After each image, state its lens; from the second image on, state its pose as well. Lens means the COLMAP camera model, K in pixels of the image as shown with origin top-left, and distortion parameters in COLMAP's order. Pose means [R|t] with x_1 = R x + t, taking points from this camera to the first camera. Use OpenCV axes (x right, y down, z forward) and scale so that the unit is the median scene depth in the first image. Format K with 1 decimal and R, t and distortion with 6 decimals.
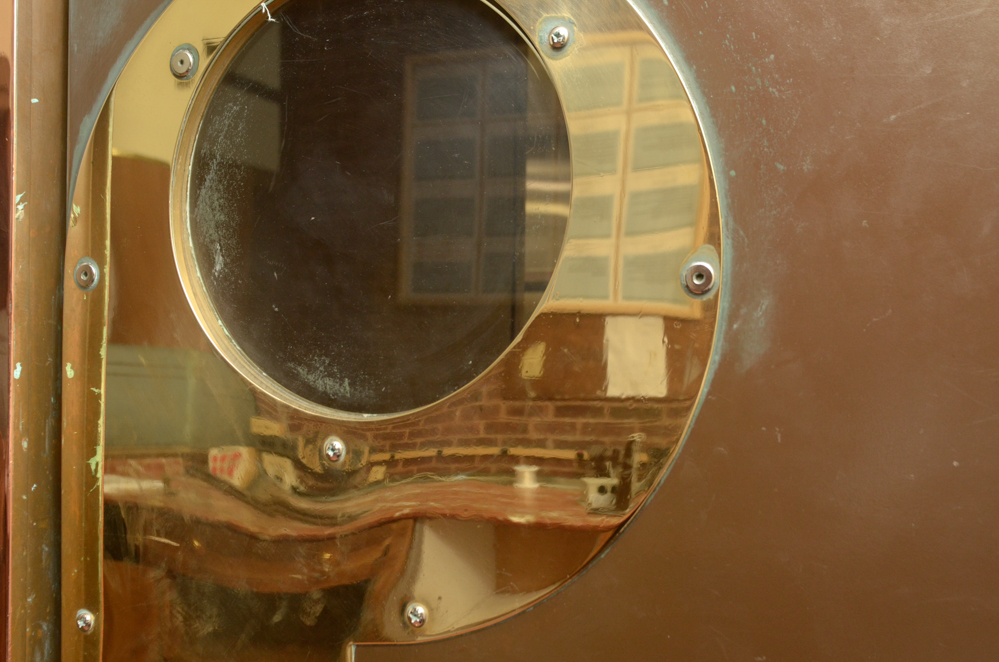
lens RADIAL K [[1215.1, 0, 499.5], [0, 1215.1, 347.5], [0, 0, 1]] dist [0.024165, 0.022002]
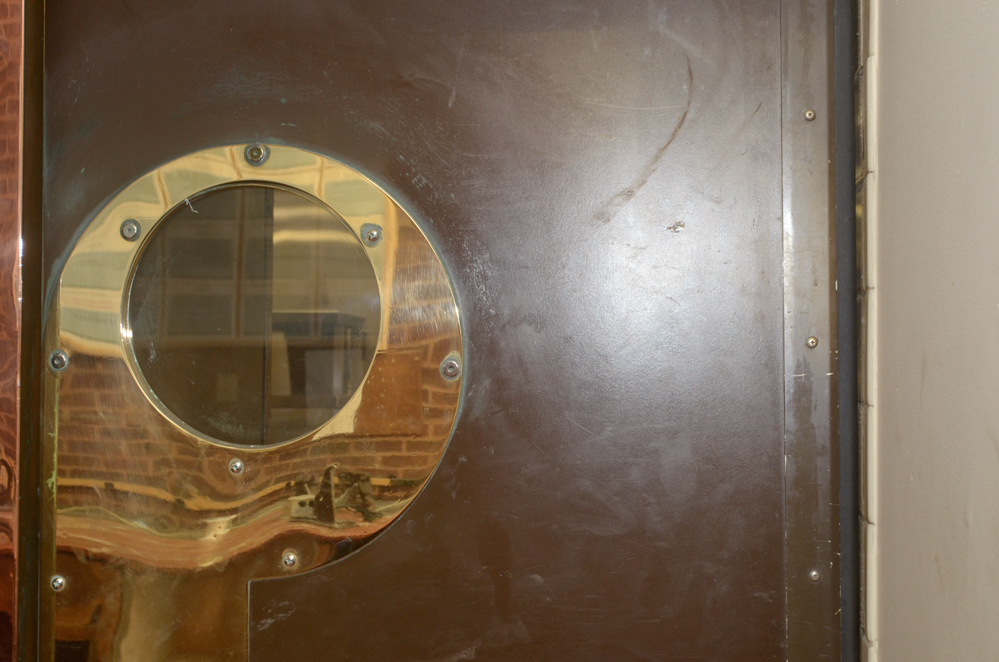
lens RADIAL K [[1384.1, 0, 499.5], [0, 1384.1, 331.0], [0, 0, 1]] dist [0.000059, 0.042893]
pose [[0.928777, 0.010615, 0.370487, -0.486162], [0.003479, 0.999296, -0.037354, -0.030145], [-0.370623, 0.035983, 0.928086, -0.885692]]
